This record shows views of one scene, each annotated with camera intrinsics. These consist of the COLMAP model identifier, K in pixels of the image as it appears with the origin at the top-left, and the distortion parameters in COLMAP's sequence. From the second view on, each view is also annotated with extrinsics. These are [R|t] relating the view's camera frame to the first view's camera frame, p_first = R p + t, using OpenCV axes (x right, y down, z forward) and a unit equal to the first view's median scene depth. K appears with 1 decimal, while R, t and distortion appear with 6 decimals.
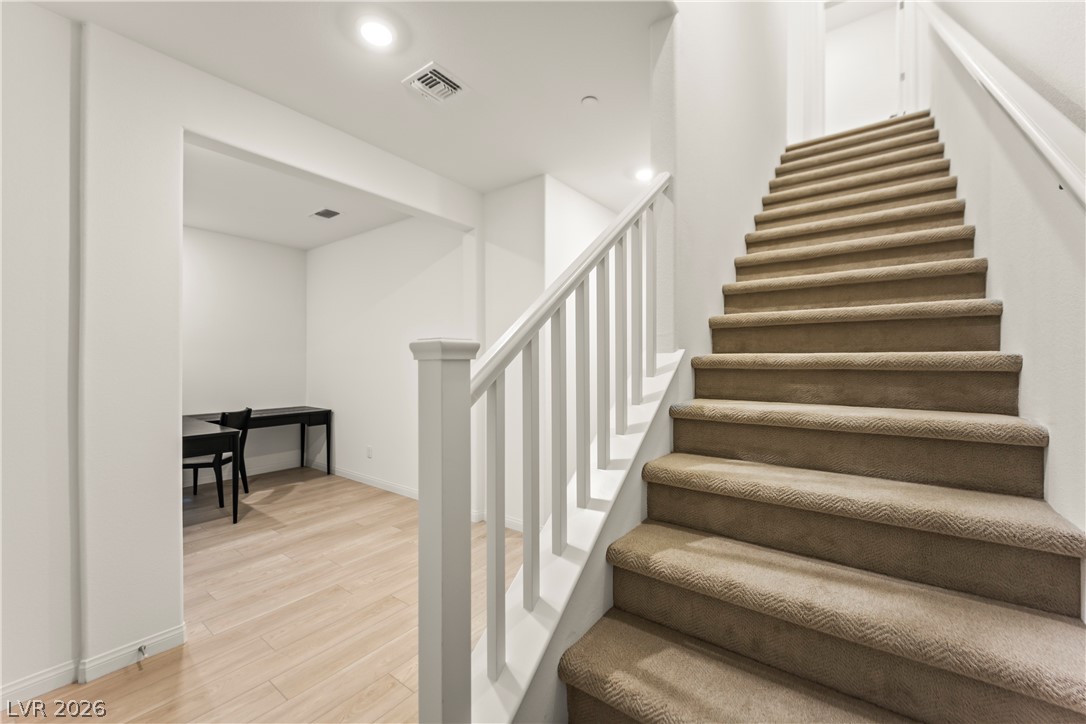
lens RADIAL K [[434.5, 0, 543.0], [0, 434.5, 362.0], [0, 0, 1]] dist [-0.000976, -0.000533]
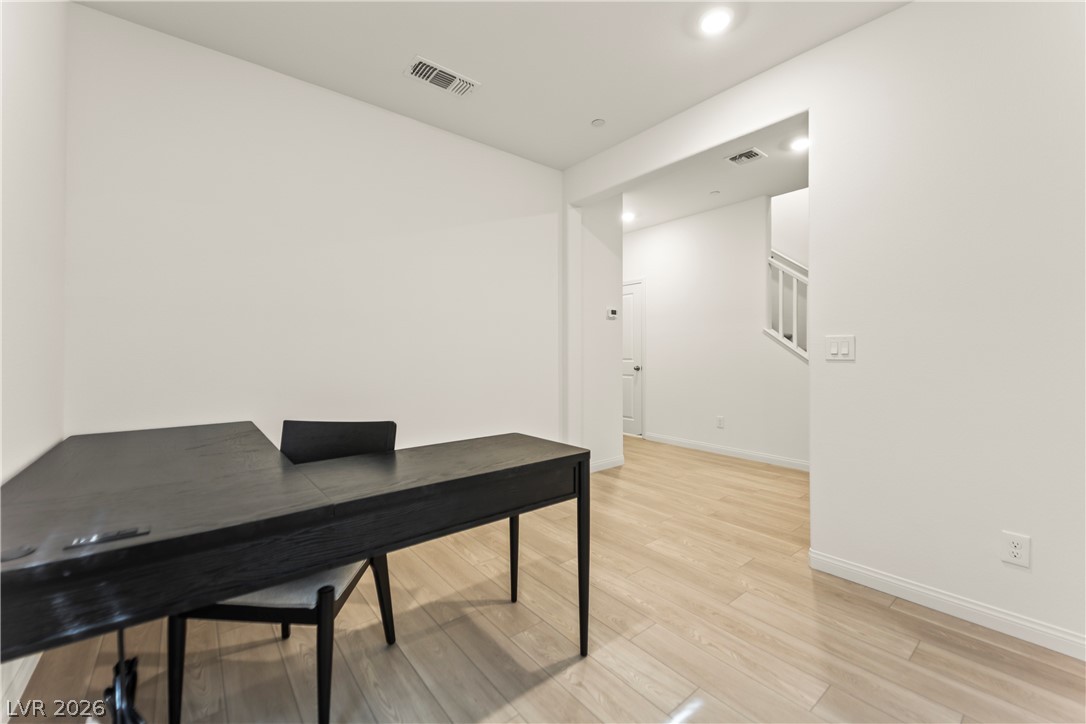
lens RADIAL K [[434.5, 0, 543.0], [0, 434.5, 362.0], [0, 0, 1]] dist [-0.000976, -0.000533]
pose [[0.247671, -0.024625, 0.968531, -1.209713], [0.002457, 0.999690, 0.024789, 0.052421], [-0.968841, -0.003760, 0.247655, 0.814047]]
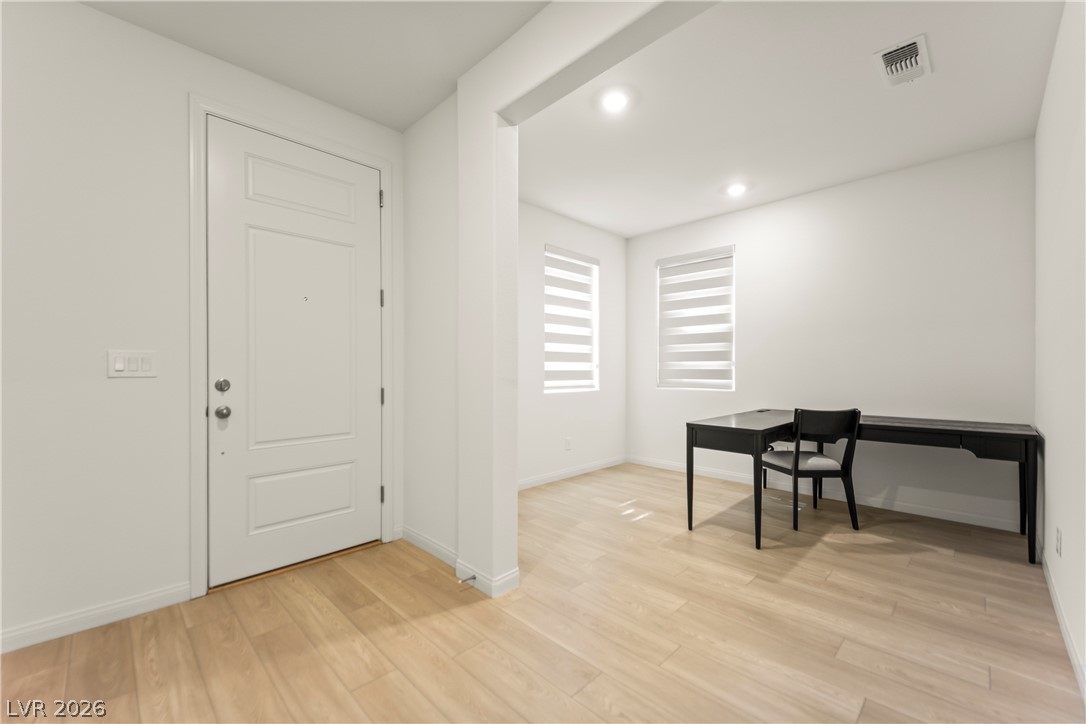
lens RADIAL K [[444.6, 0, 543.0], [0, 444.6, 362.0], [0, 0, 1]] dist [0.009829, -0.000305]
pose [[-0.138563, -0.016974, -0.990208, 0.135657], [-0.001912, 0.999856, -0.016872, 0.051590], [0.990352, -0.000444, -0.138576, 0.718576]]
